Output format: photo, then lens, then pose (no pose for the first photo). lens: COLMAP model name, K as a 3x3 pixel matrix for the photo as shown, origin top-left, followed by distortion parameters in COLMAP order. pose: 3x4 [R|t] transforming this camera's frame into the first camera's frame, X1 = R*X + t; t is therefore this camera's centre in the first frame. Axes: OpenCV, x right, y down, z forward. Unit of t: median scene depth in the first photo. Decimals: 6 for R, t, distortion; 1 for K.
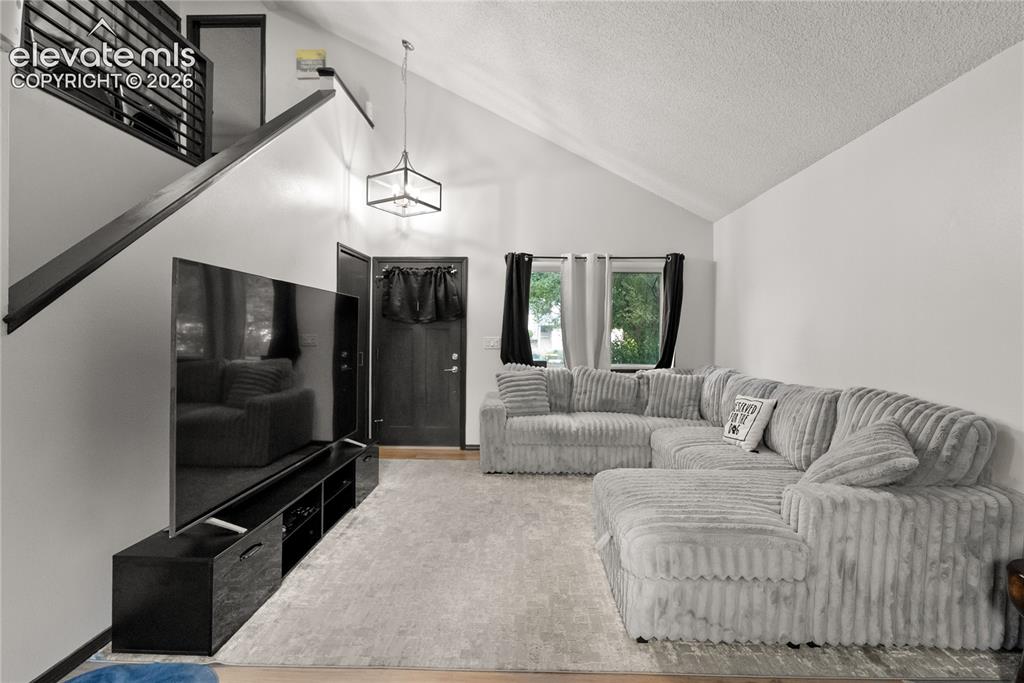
lens RADIAL K [[447.6, 0, 513.1], [0, 447.6, 335.8], [0, 0, 1]] dist [-0.009207, 0.000901]
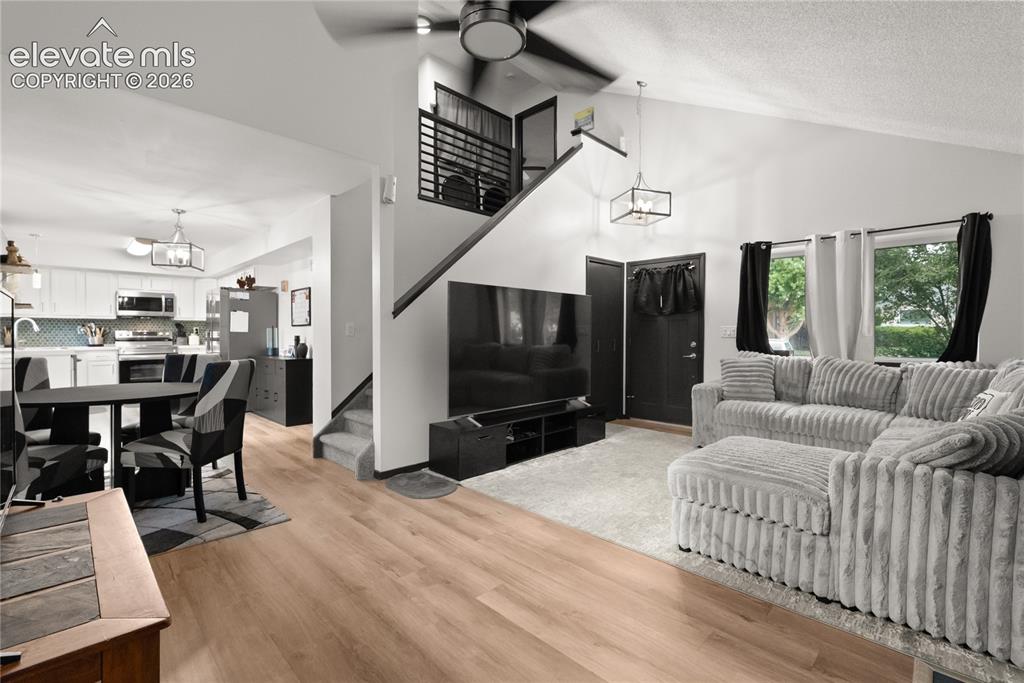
lens RADIAL K [[447.6, 0, 517.0], [0, 447.6, 338.5], [0, 0, 1]] dist [-0.009207, 0.000901]
pose [[0.727934, 0.001464, -0.685646, 0.338577], [-0.000400, 0.999998, 0.001710, 0.032667], [0.685647, -0.000970, 0.727933, -0.105035]]
